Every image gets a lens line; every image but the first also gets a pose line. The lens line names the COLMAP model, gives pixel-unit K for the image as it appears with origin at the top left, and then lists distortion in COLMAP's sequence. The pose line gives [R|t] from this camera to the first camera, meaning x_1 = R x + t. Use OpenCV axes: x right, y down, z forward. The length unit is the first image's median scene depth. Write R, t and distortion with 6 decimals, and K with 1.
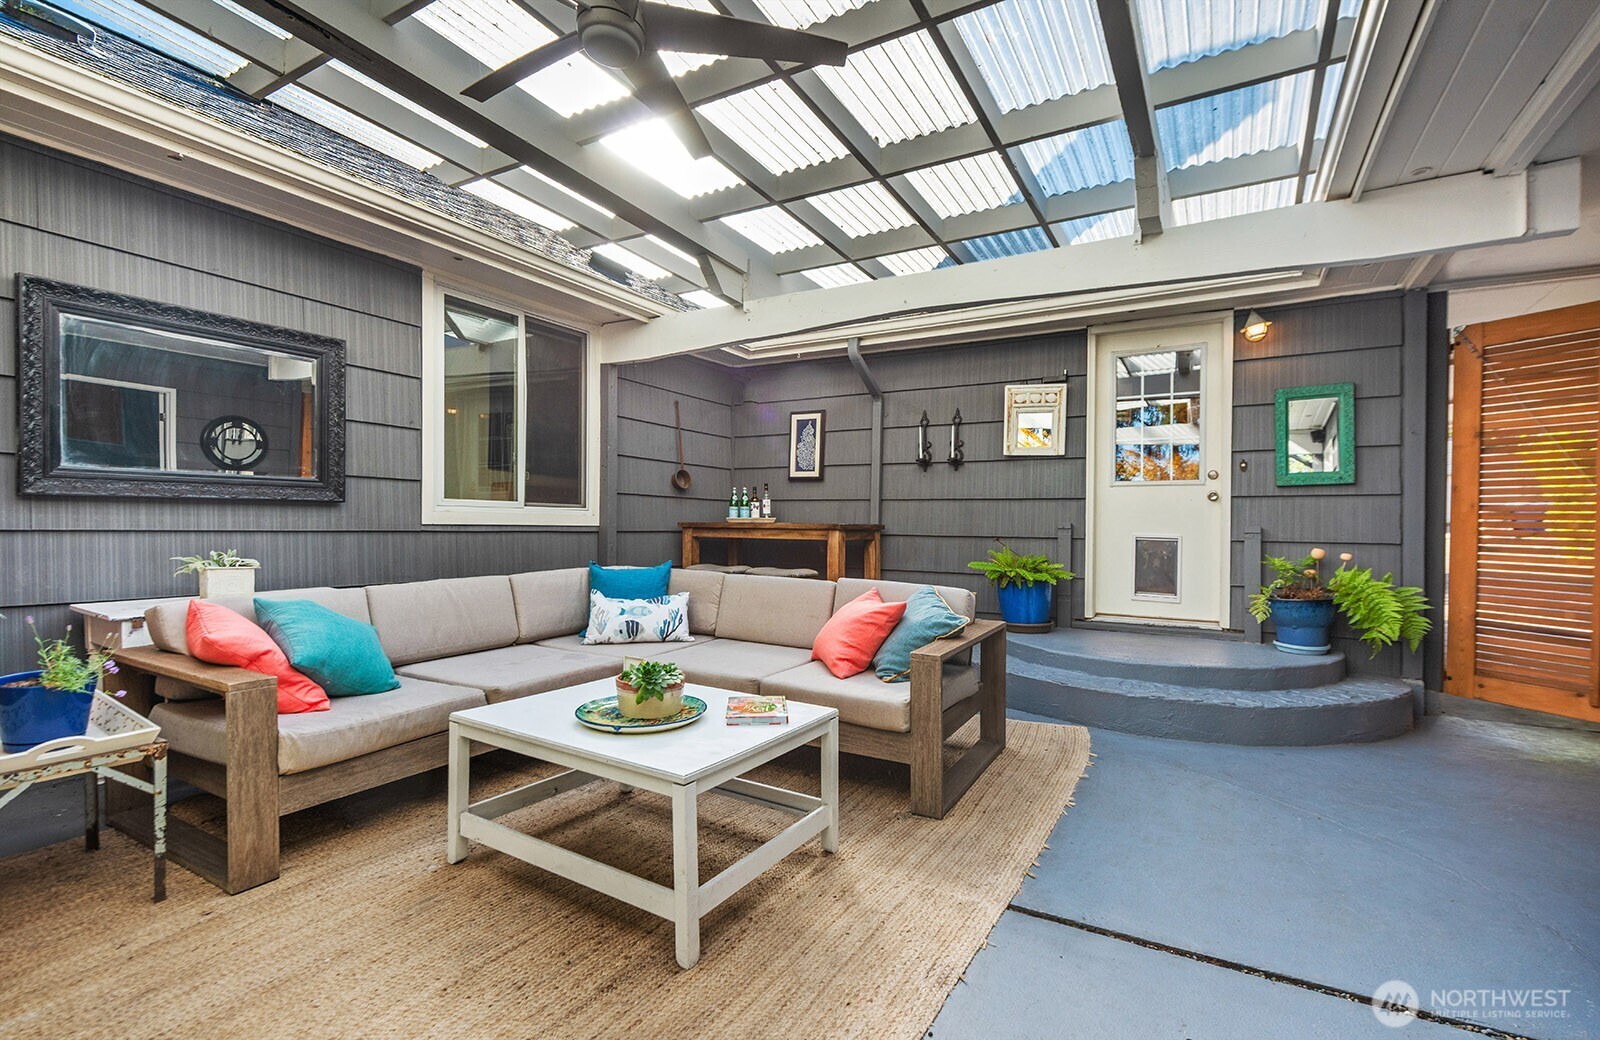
lens RADIAL K [[720.1, 0, 825.3], [0, 720.1, 546.0], [0, 0, 1]] dist [0.012464, -0.000563]
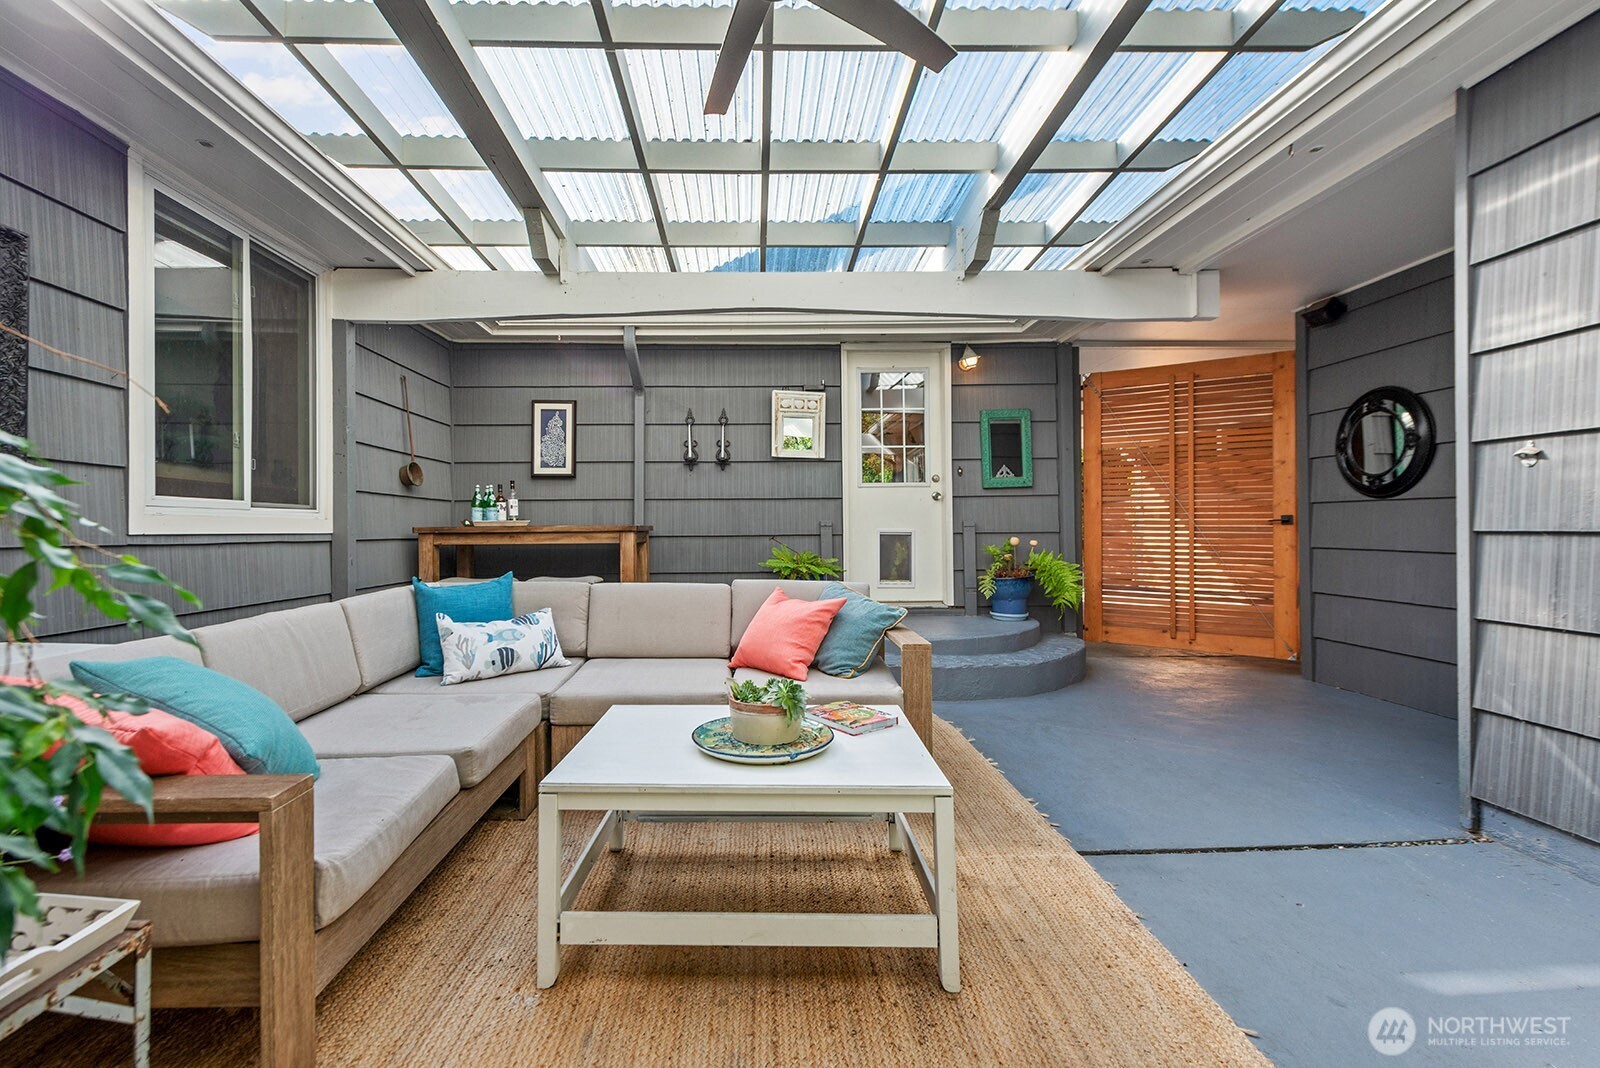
lens RADIAL K [[724.3, 0, 800.0], [0, 724.3, 534.0], [0, 0, 1]] dist [0.020803, -0.007008]
pose [[0.856767, -0.024864, 0.515104, -0.293525], [0.035099, 0.999332, -0.010142, -0.002448], [-0.514508, 0.026769, 0.857068, 0.096665]]
